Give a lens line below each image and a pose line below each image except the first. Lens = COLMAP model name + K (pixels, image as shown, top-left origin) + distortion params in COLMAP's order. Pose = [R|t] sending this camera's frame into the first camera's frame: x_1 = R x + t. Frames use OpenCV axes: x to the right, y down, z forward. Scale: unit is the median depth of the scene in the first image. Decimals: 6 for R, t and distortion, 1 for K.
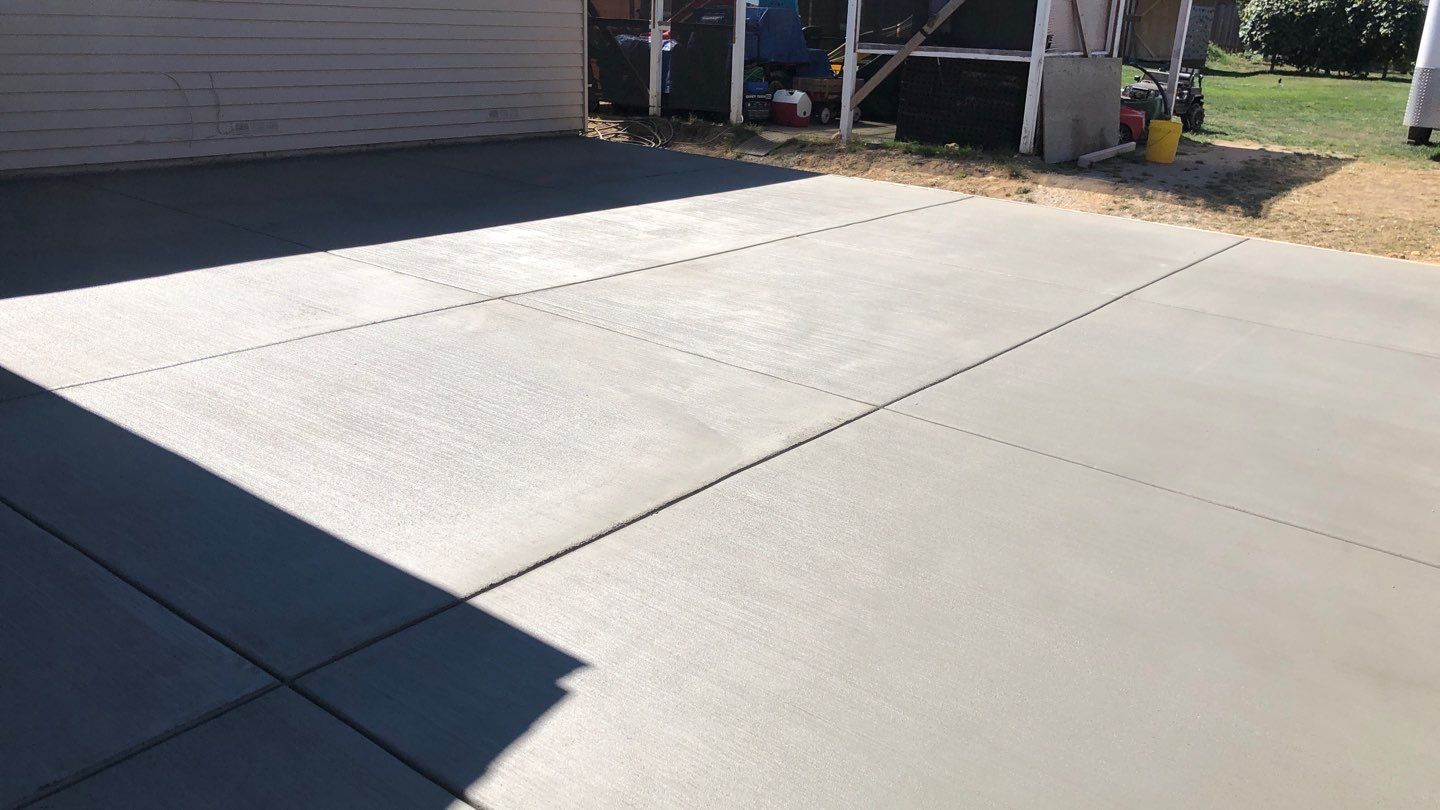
lens RADIAL K [[1189.5, 0, 720.0], [0, 1189.5, 405.0], [0, 0, 1]] dist [-0.005690, -0.004784]
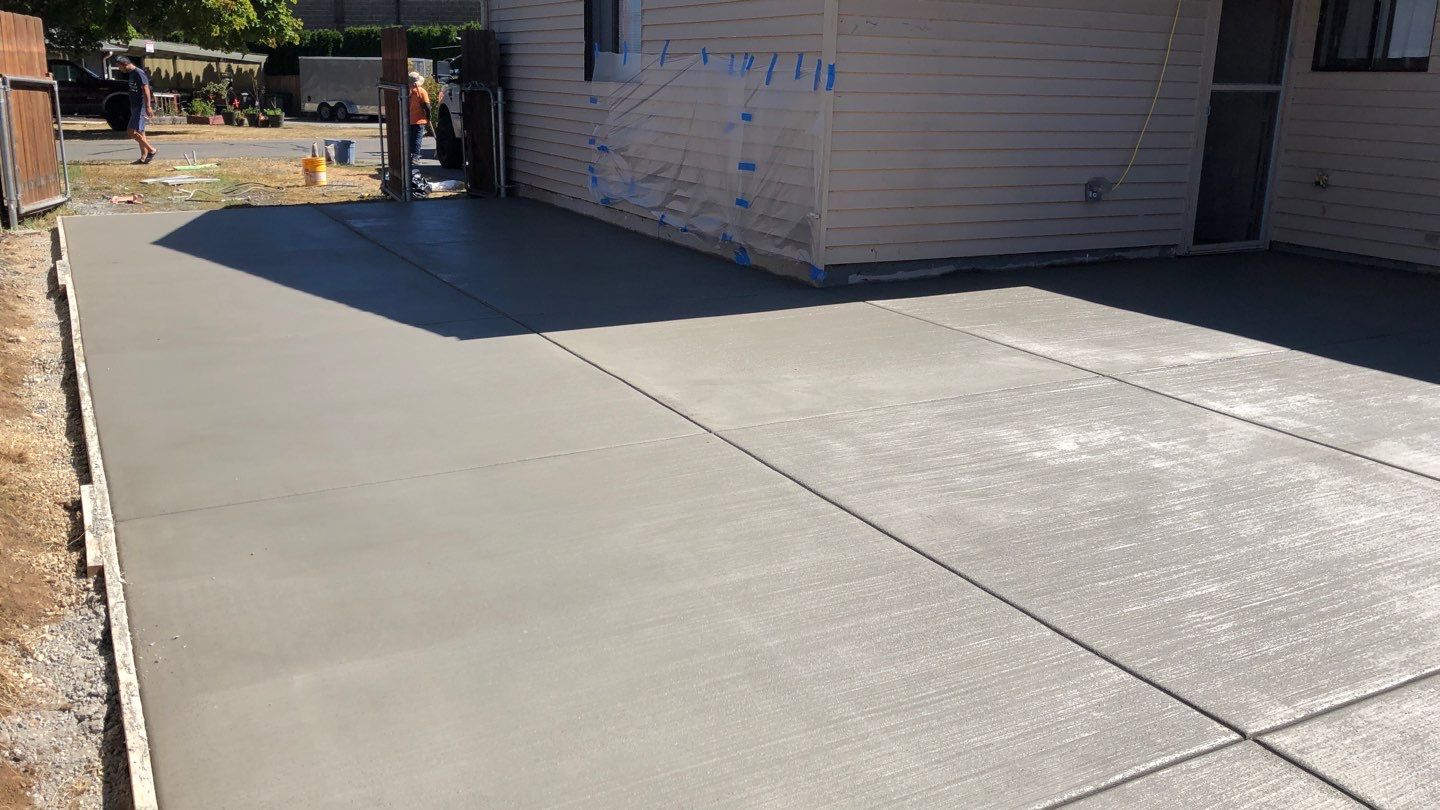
lens RADIAL K [[1189.5, 0, 720.0], [0, 1189.5, 405.0], [0, 0, 1]] dist [-0.005690, -0.004784]
pose [[-0.397322, 0.200145, -0.895588, 0.888611], [-0.330334, 0.879312, 0.343059, -0.318579], [0.856163, 0.432148, -0.283255, 1.057310]]
